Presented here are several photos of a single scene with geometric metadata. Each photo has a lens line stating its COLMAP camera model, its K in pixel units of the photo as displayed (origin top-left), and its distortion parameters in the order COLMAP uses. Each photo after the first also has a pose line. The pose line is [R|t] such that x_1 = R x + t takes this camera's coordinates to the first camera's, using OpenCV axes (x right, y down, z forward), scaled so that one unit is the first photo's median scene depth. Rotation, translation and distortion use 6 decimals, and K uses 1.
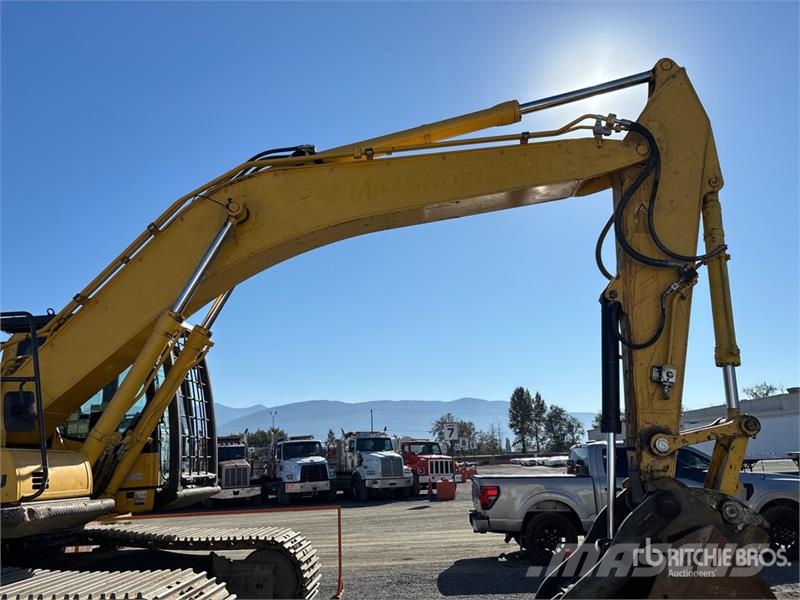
lens RADIAL K [[599.6, 0, 400.0], [0, 599.6, 300.0], [0, 0, 1]] dist [0.005046, -0.002525]
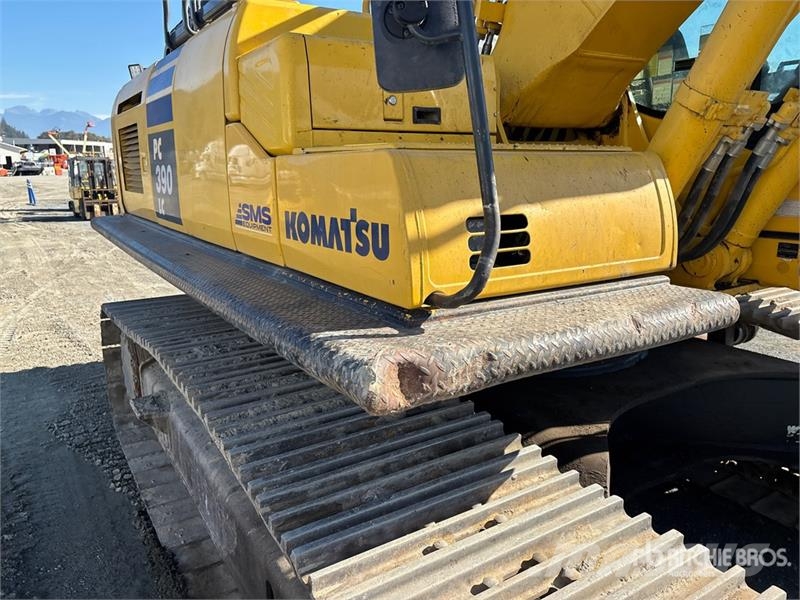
lens RADIAL K [[599.6, 0, 400.0], [0, 599.6, 300.0], [0, 0, 1]] dist [0.005046, -0.002525]
pose [[0.567922, 0.221442, -0.792735, -0.314816], [0.200337, 0.896975, 0.394084, 0.164530], [0.798330, -0.382623, 0.465048, 0.689238]]
